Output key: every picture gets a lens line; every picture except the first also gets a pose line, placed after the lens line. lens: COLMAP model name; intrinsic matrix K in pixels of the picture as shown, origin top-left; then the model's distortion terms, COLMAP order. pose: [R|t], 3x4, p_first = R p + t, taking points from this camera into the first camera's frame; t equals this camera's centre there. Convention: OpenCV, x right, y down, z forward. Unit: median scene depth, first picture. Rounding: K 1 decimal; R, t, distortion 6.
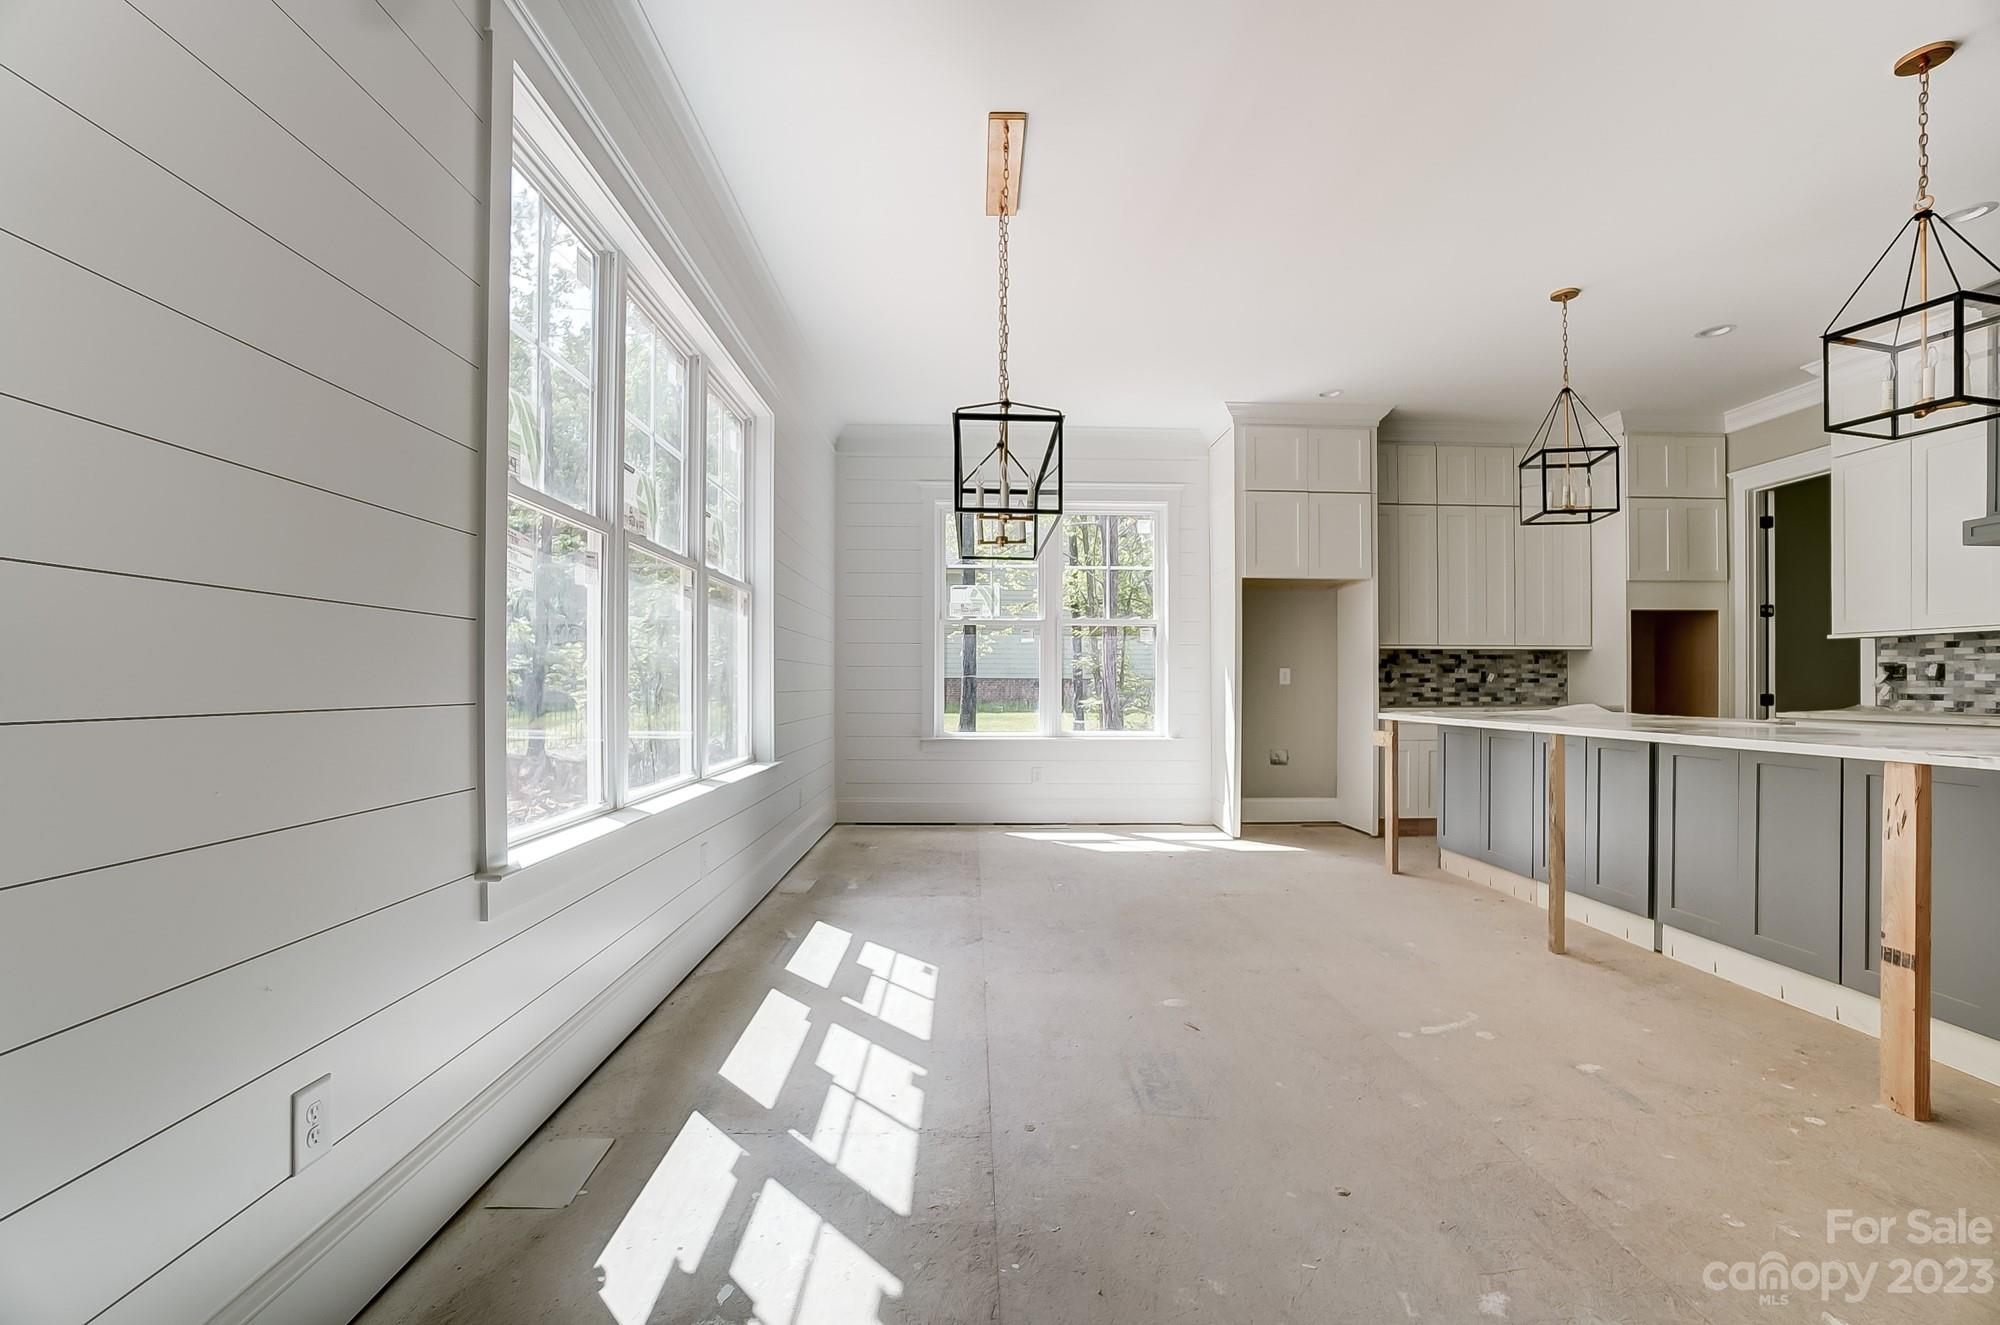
lens RADIAL K [[910.0, 0, 992.1], [0, 910.0, 671.1], [0, 0, 1]] dist [-0.044890, 0.003451]
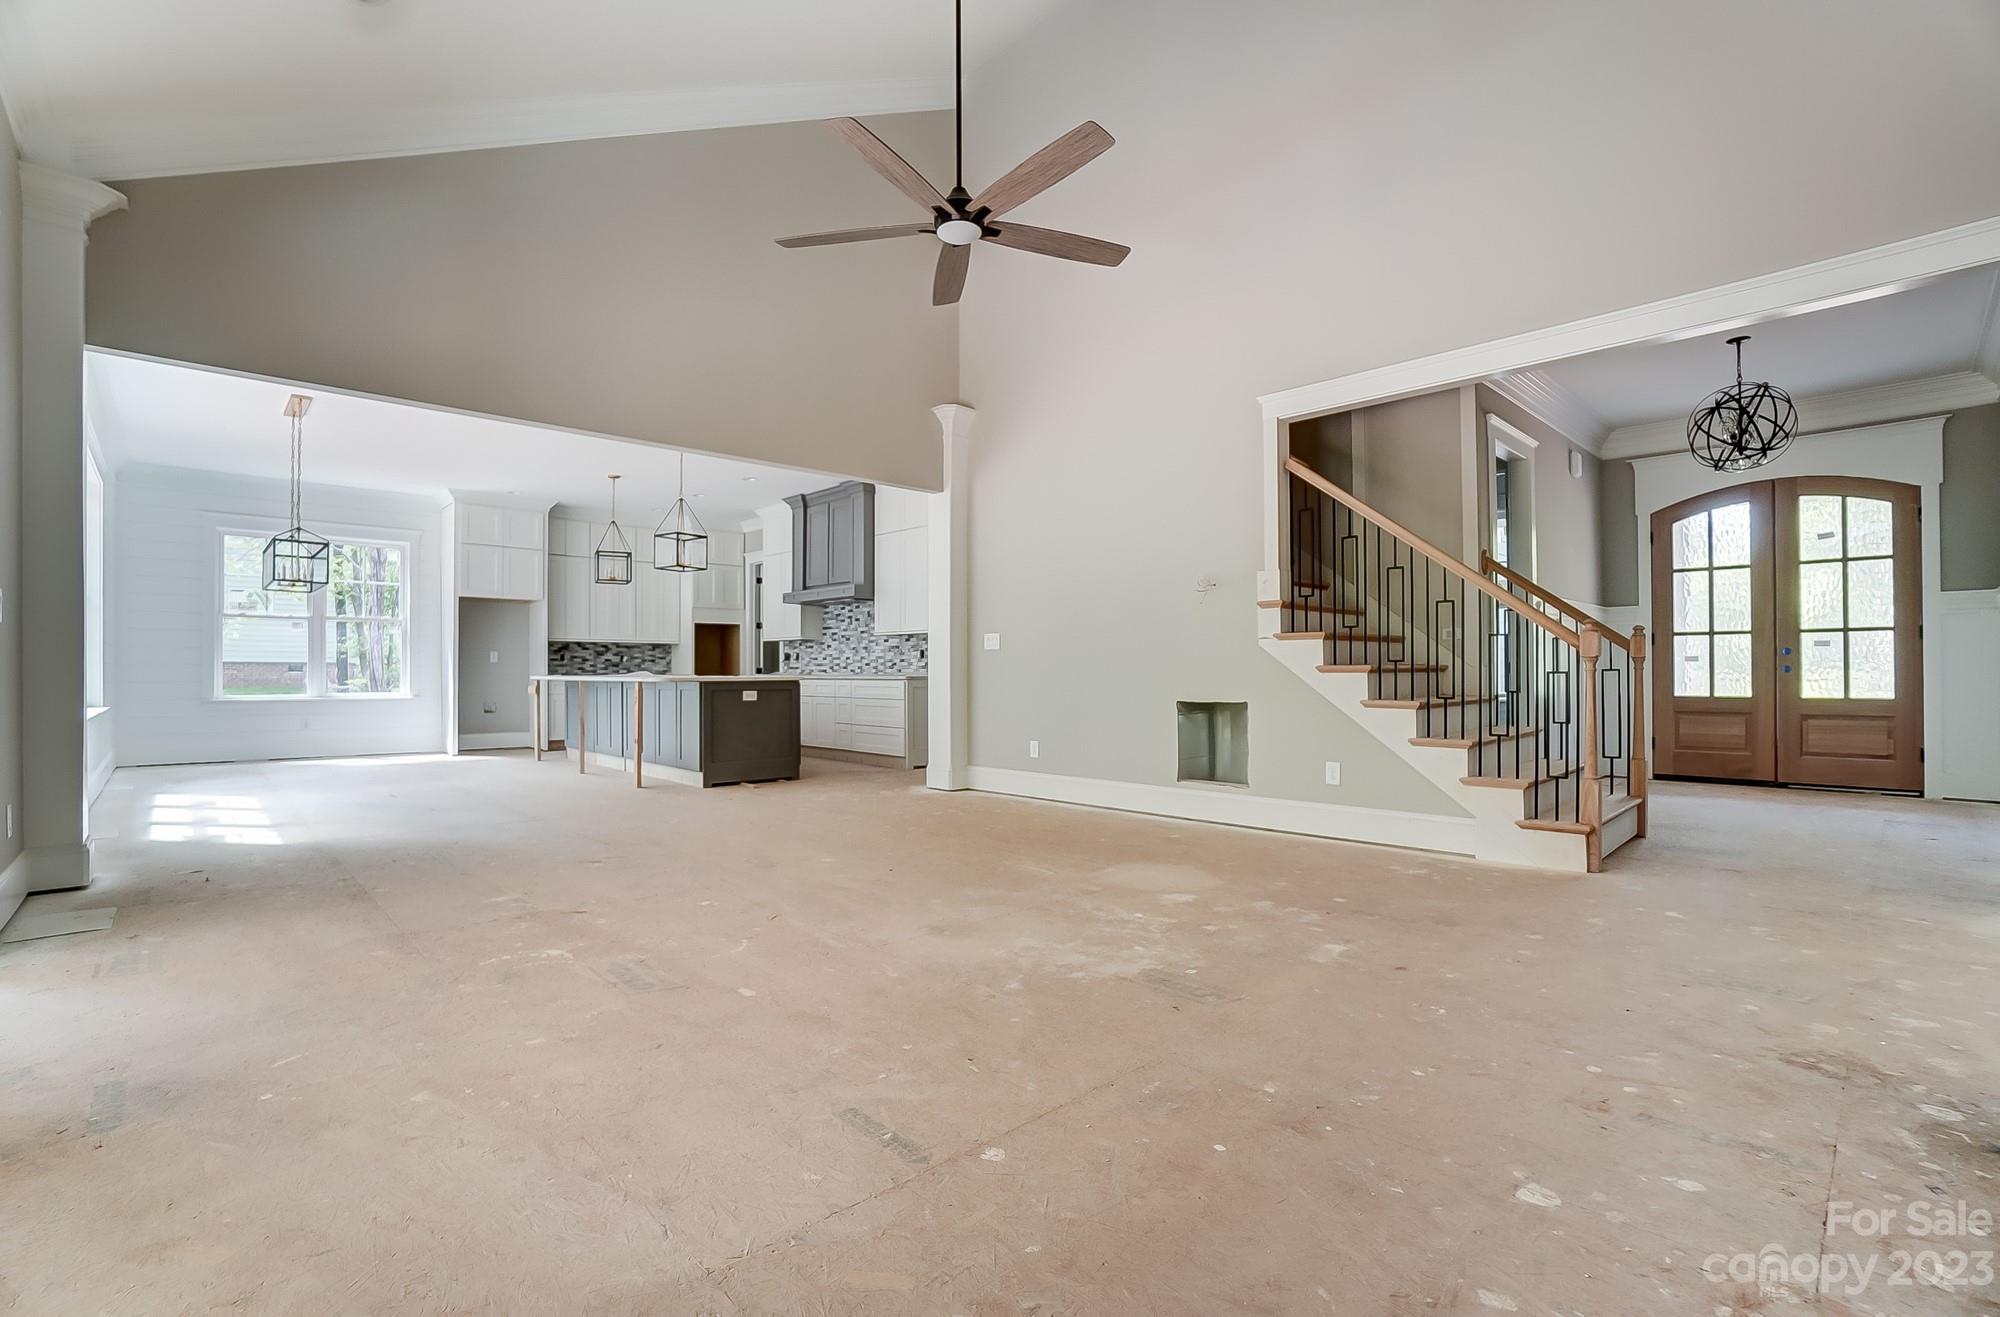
lens RADIAL K [[910.0, 0, 994.1], [0, 910.0, 668.6], [0, 0, 1]] dist [-0.044890, 0.003451]
pose [[0.749225, -0.000337, 0.662315, -0.069464], [-0.007405, 0.999933, 0.008886, 0.005797], [-0.662274, -0.011562, 0.749173, -0.845527]]
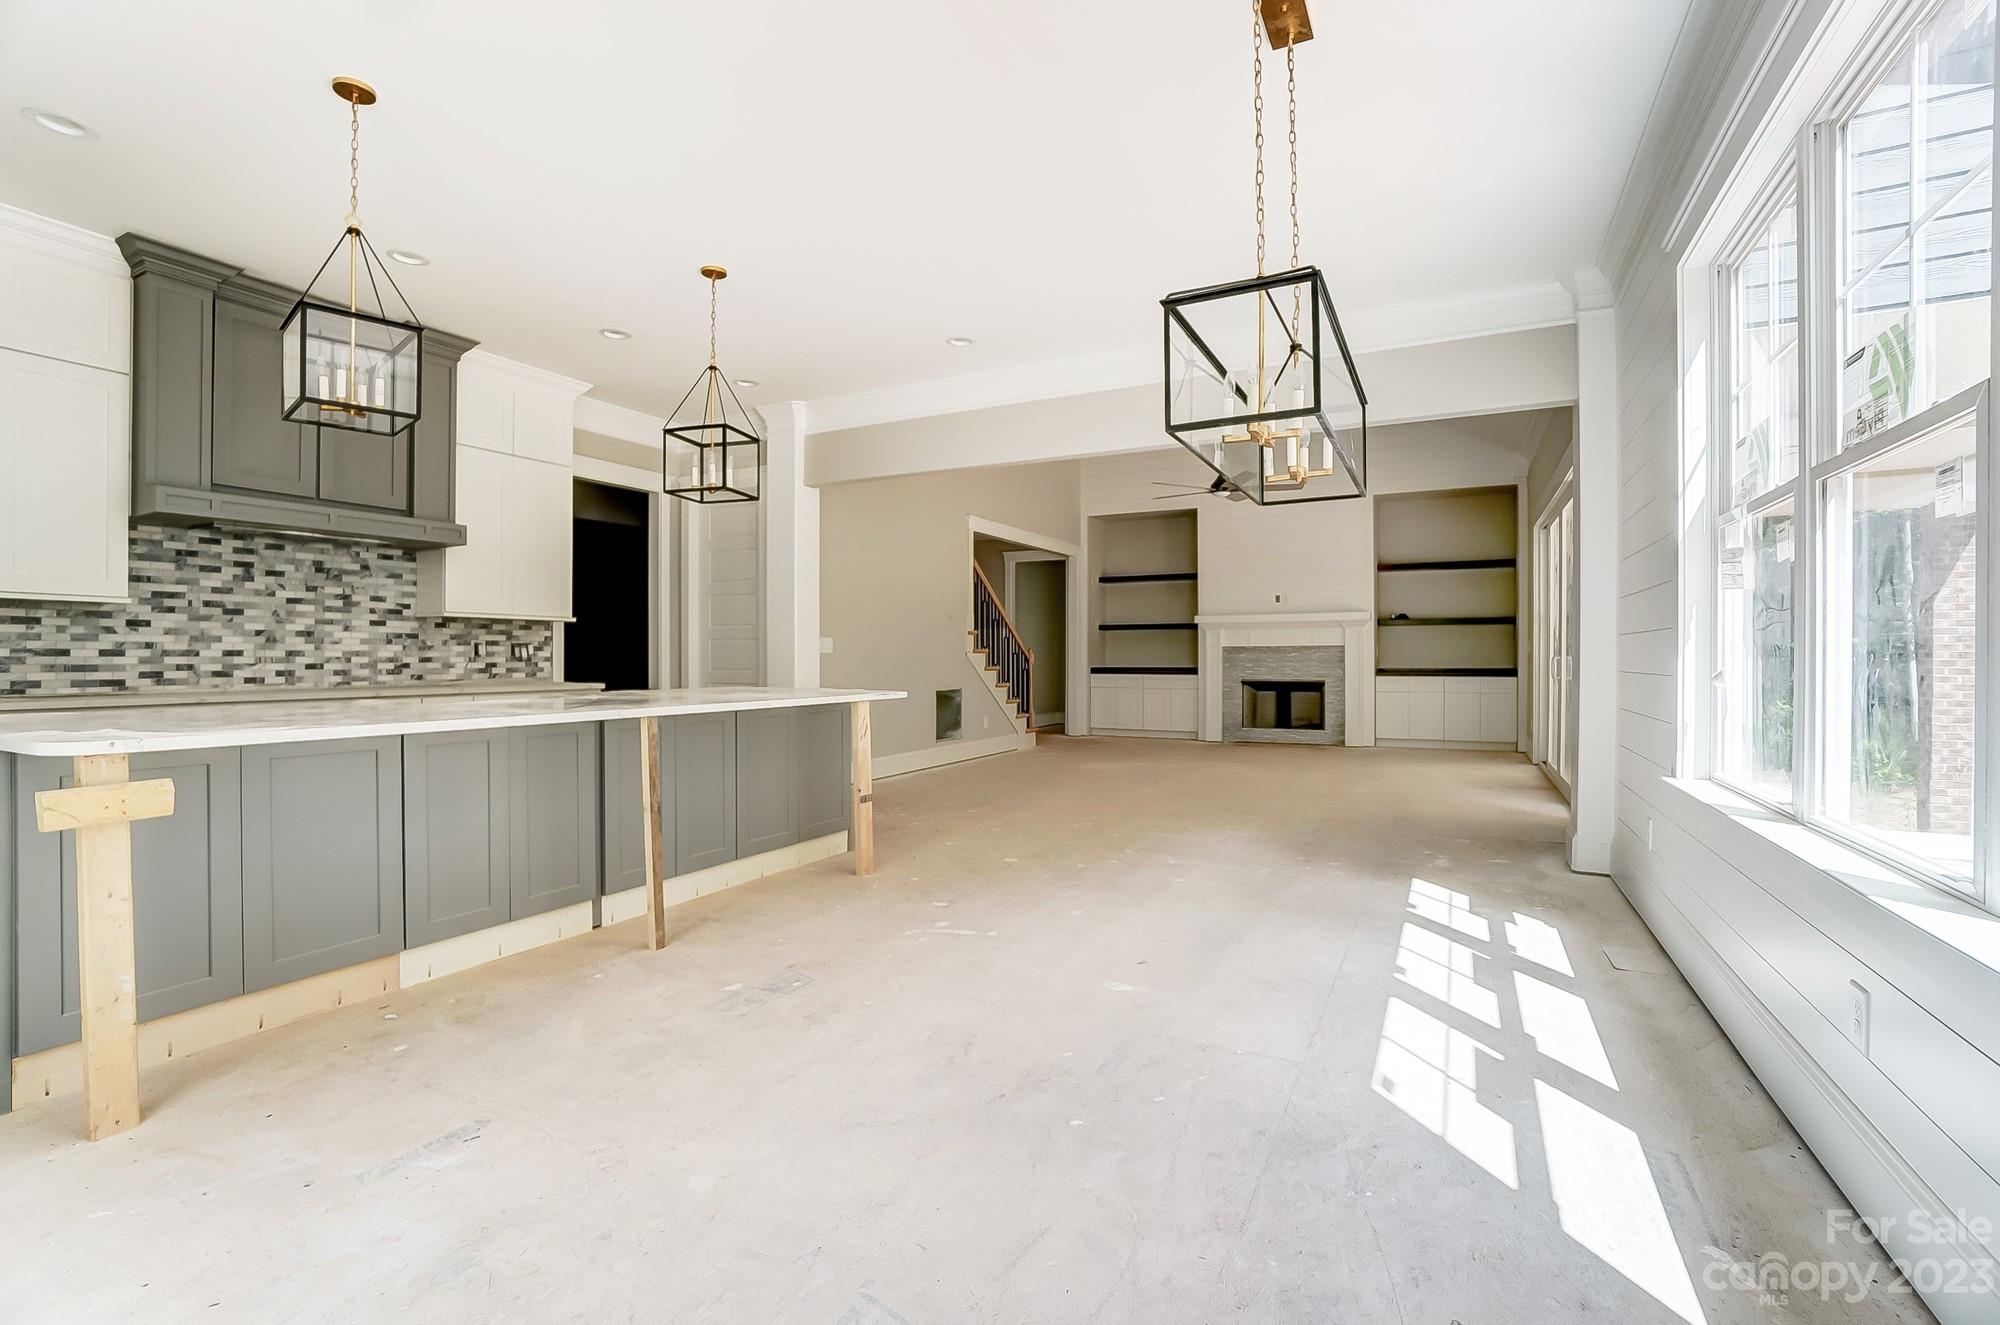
lens RADIAL K [[910.0, 0, 987.6], [0, 910.0, 662.6], [0, 0, 1]] dist [-0.044890, 0.003451]
pose [[-0.877328, -0.003426, 0.479880, -0.076155], [-0.008372, 0.999932, -0.008167, 0.012477], [-0.479819, -0.011182, -0.877296, 1.028465]]
